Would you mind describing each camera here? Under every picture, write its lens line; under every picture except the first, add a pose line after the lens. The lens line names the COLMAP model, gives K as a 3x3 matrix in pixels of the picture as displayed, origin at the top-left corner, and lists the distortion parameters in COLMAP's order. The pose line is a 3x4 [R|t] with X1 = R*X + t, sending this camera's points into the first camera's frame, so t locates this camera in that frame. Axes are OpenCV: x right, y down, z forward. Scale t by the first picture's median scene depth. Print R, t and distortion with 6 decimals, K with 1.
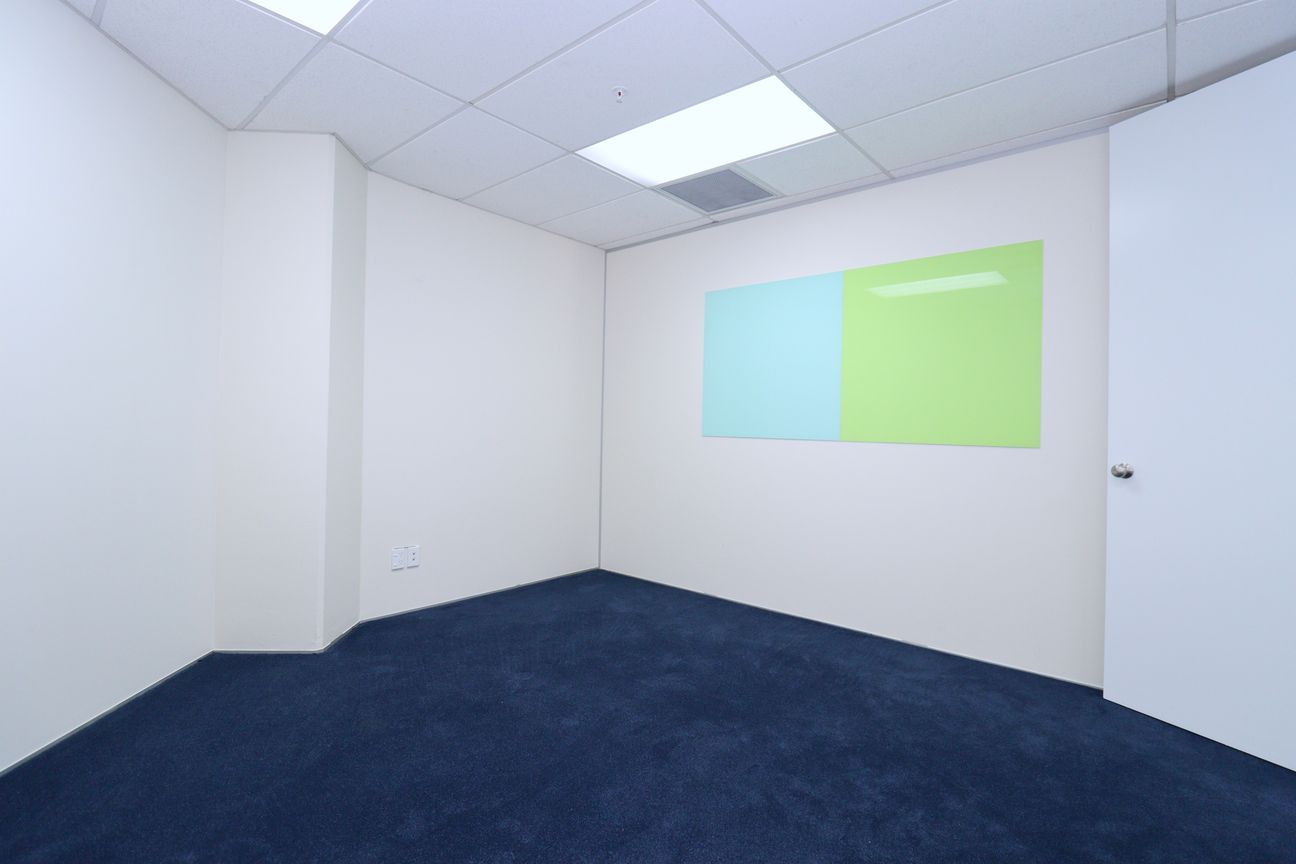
lens RADIAL K [[600.1, 0, 651.5], [0, 600.1, 423.7], [0, 0, 1]] dist [0.000449, -0.013314]
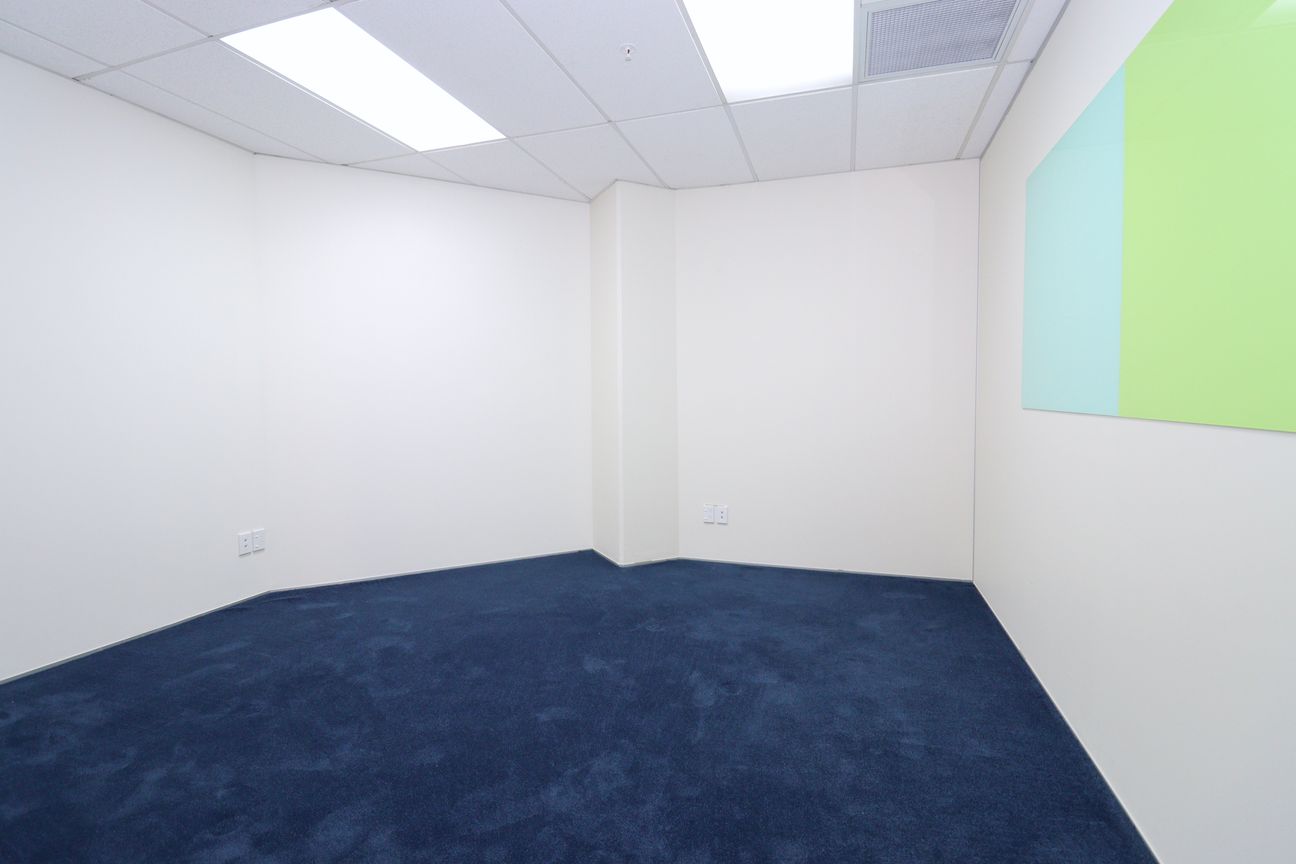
lens RADIAL K [[593.2, 0, 648.0], [0, 593.2, 432.0], [0, 0, 1]] dist [-0.000112, -0.000068]
pose [[0.397073, 0.037156, -0.917035, 0.587054], [0.012171, 0.998879, 0.045742, 0.011855], [0.917706, -0.029324, 0.396176, 0.440610]]
